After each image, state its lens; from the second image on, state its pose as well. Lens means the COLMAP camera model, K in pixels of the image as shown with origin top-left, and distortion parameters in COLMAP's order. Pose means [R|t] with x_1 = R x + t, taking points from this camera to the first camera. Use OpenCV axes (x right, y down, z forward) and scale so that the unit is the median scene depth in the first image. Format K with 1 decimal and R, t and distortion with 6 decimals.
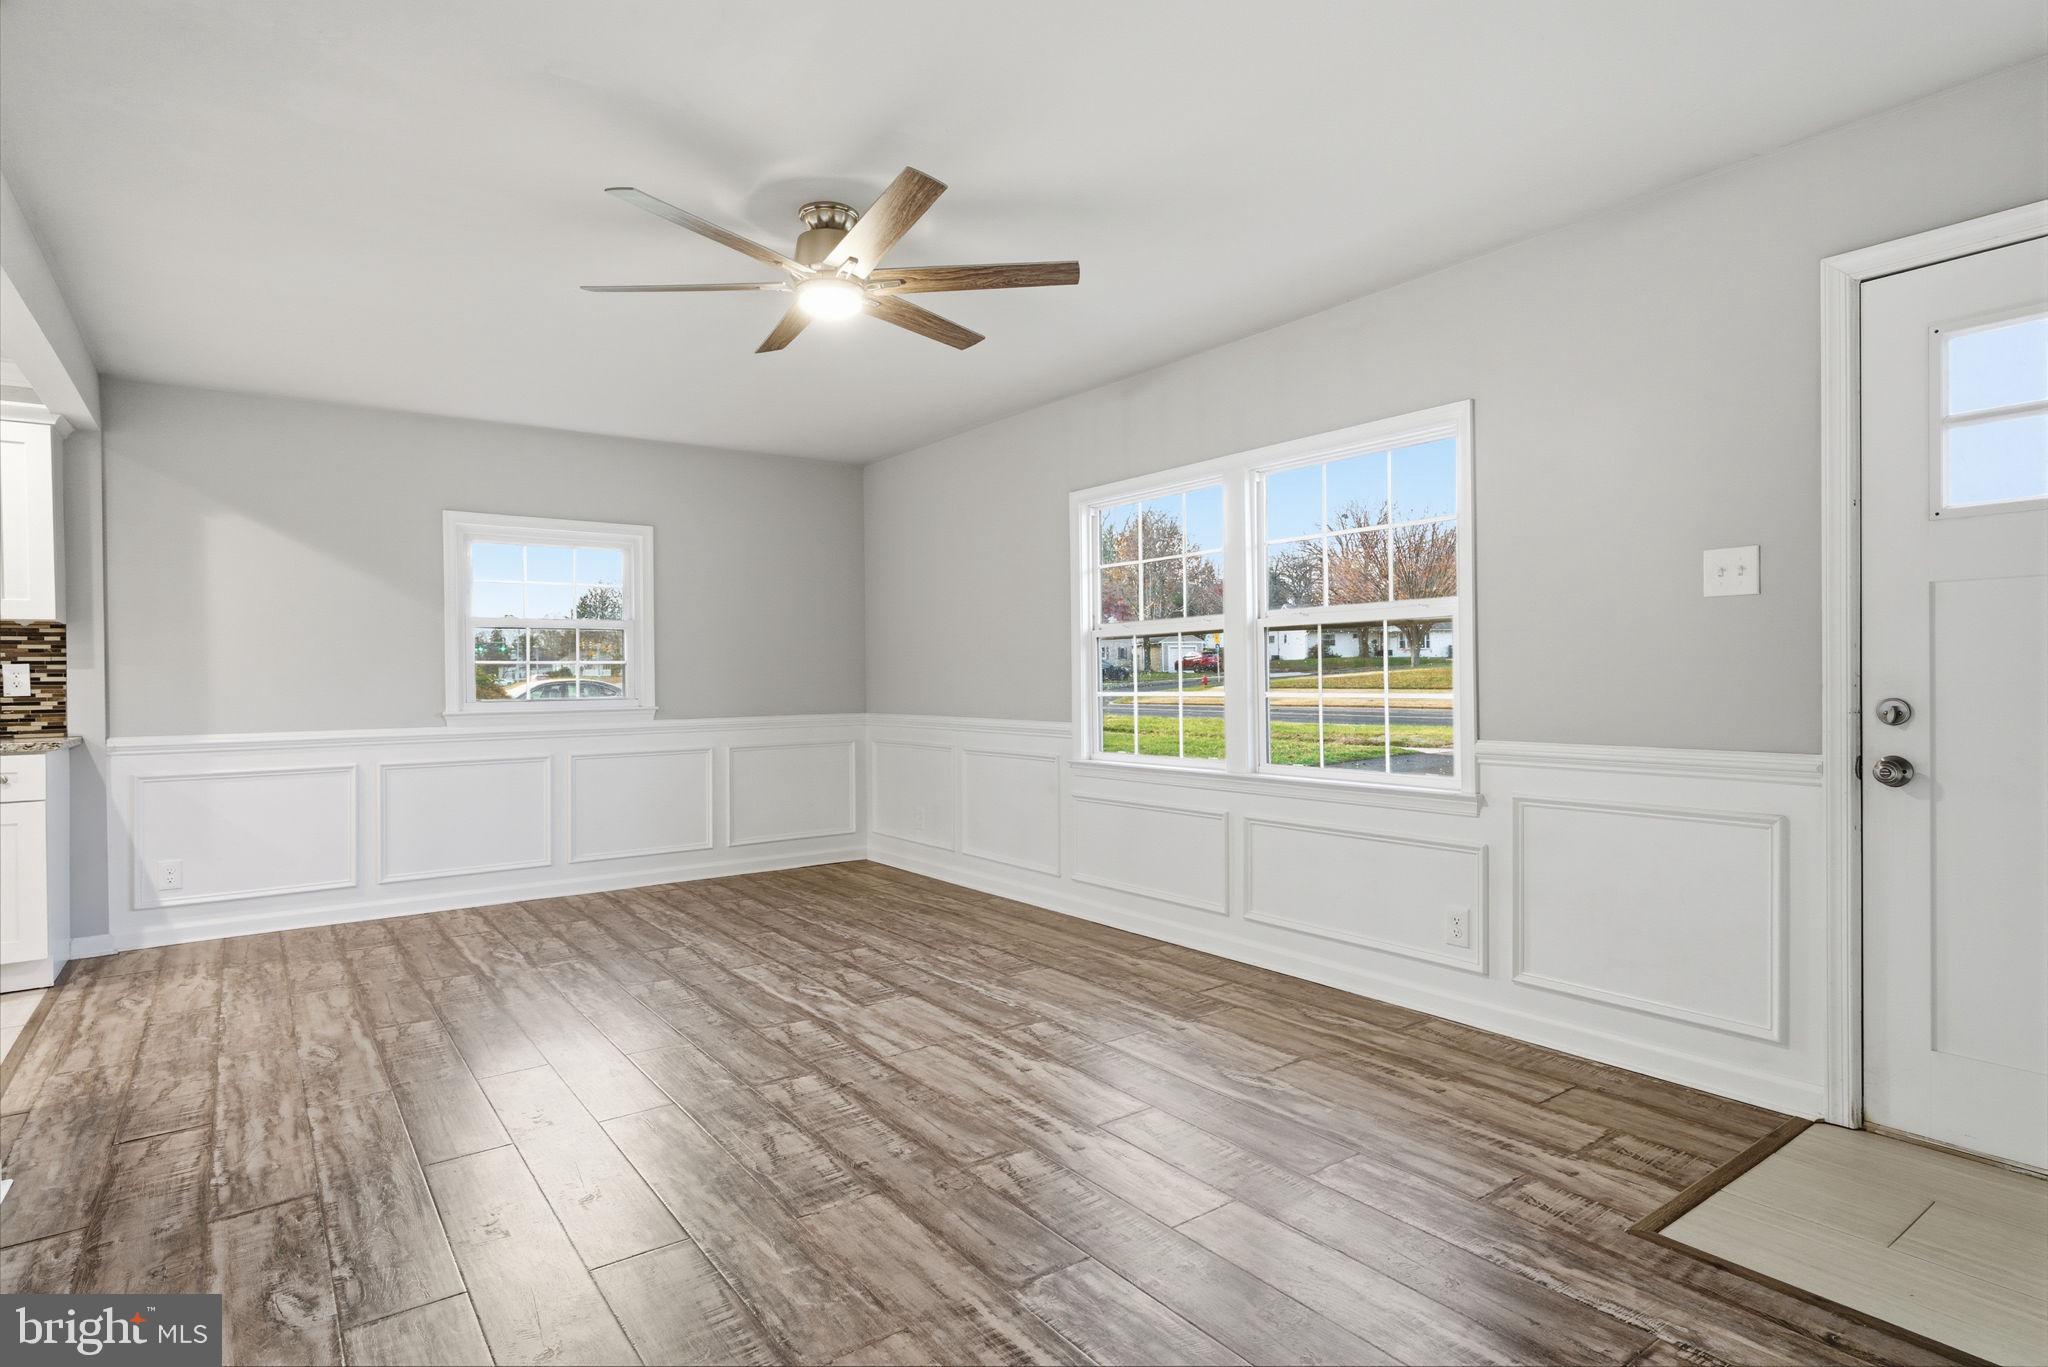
lens RADIAL K [[1072.2, 0, 1024.0], [0, 1072.2, 683.5], [0, 0, 1]] dist [0.004590, 0.002202]
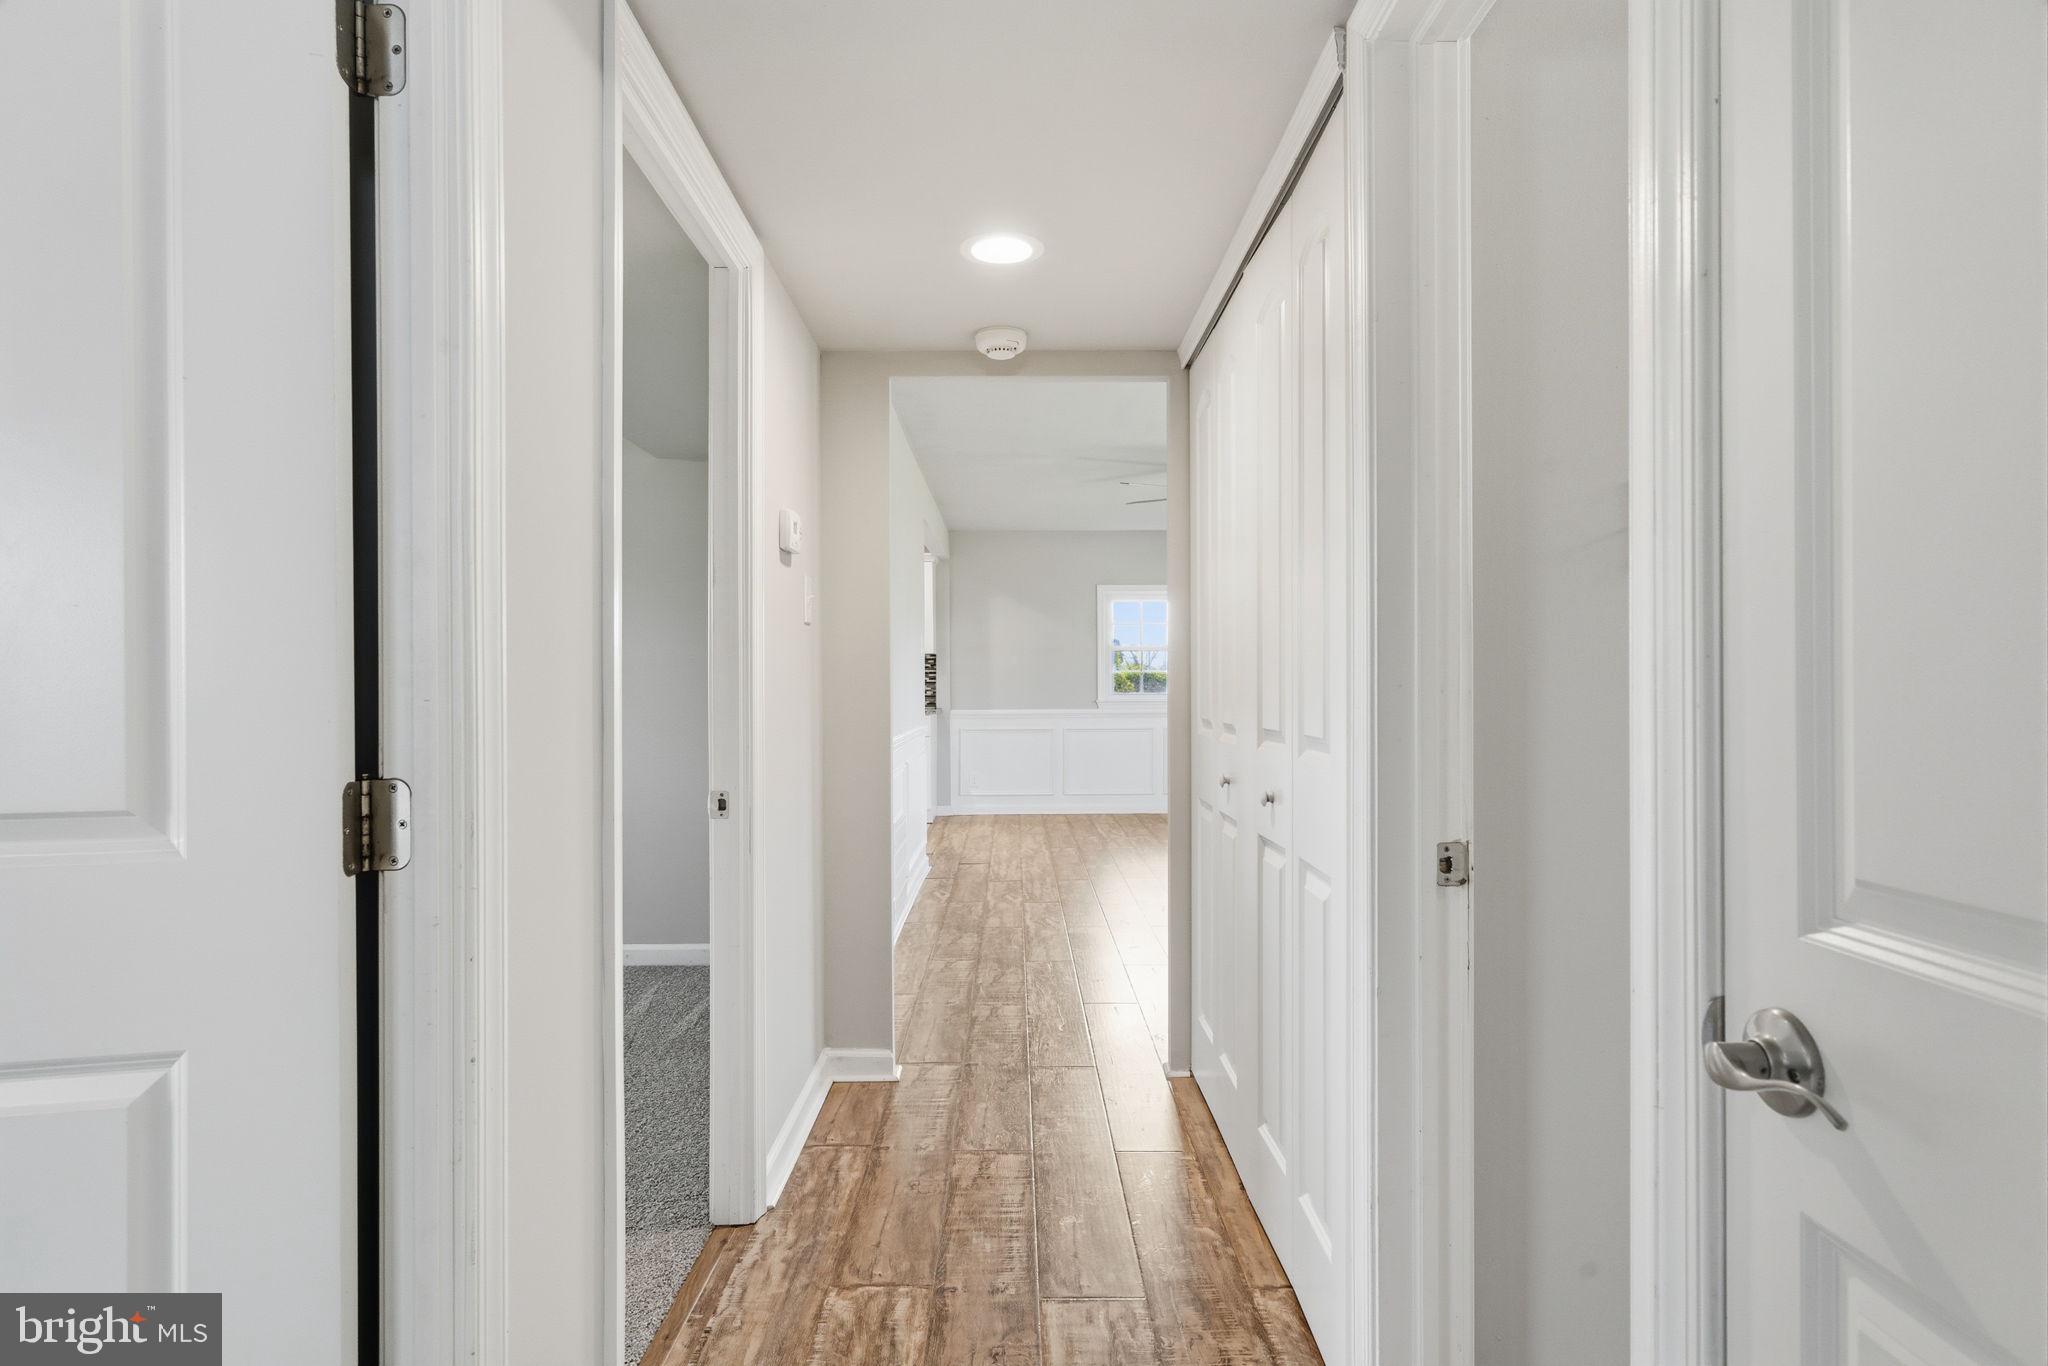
lens RADIAL K [[1049.0, 0, 1024.0], [0, 1049.0, 683.0], [0, 0, 1]] dist [-0.005180, 0.000278]
pose [[0.814362, 0.009479, -0.580279, 0.427894], [-0.010661, 0.999942, 0.001372, -0.004044], [0.580259, 0.005070, 0.814416, -0.557388]]
